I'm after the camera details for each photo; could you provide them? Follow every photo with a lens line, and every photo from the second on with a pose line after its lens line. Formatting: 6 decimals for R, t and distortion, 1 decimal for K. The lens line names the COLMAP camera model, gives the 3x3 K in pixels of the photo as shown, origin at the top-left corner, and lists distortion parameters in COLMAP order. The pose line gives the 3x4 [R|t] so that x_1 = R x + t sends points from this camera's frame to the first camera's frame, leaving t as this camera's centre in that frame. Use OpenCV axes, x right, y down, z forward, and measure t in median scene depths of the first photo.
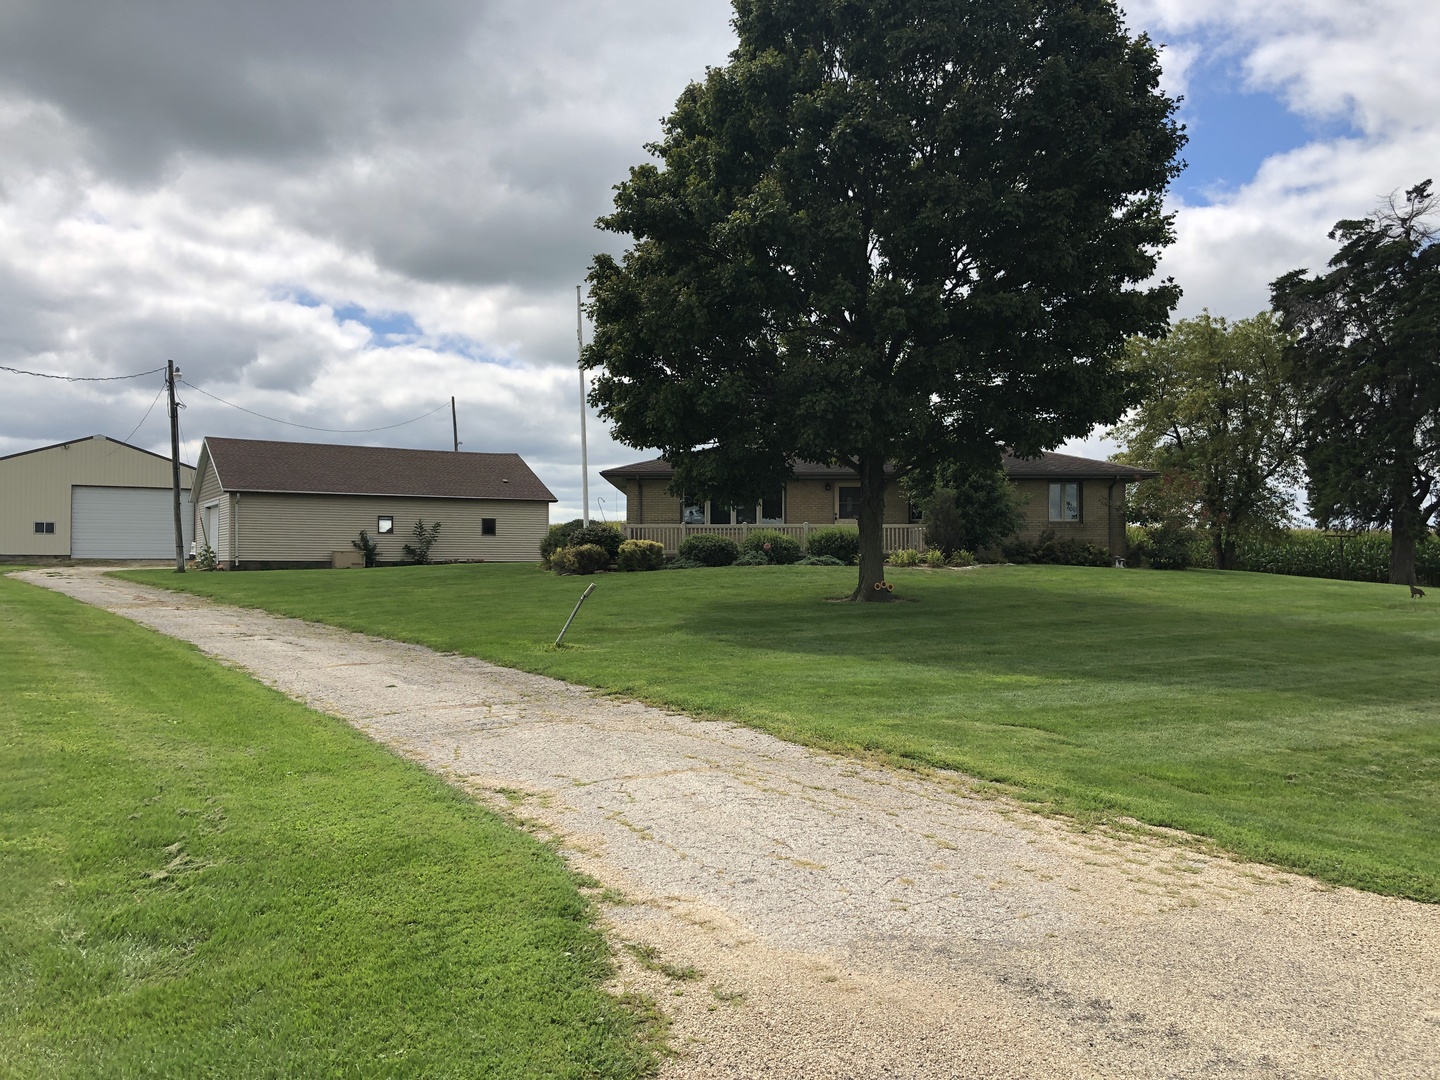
lens RADIAL K [[1178.3, 0, 720.0], [0, 1178.3, 540.0], [0, 0, 1]] dist [0.000871, 0.002021]
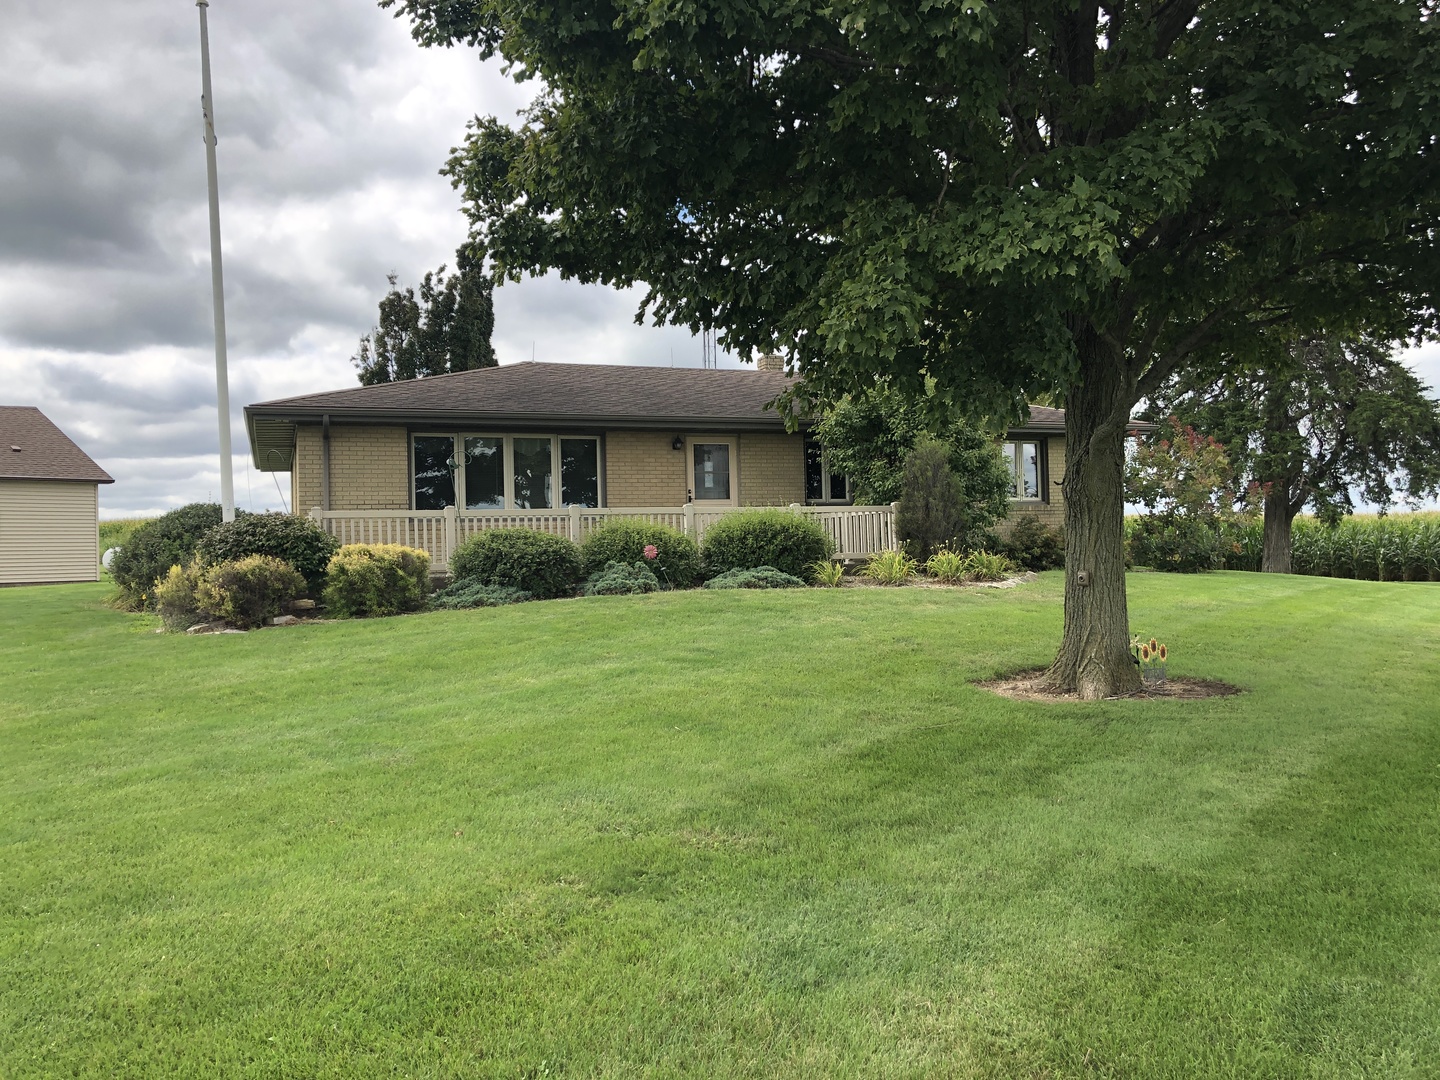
lens RADIAL K [[1178.3, 0, 720.0], [0, 1178.3, 540.0], [0, 0, 1]] dist [0.000871, 0.002021]
pose [[0.934112, -0.019378, 0.356453, -0.104776], [0.018150, 0.999812, 0.006789, -0.002303], [-0.356518, 0.000128, 0.934289, 0.526165]]
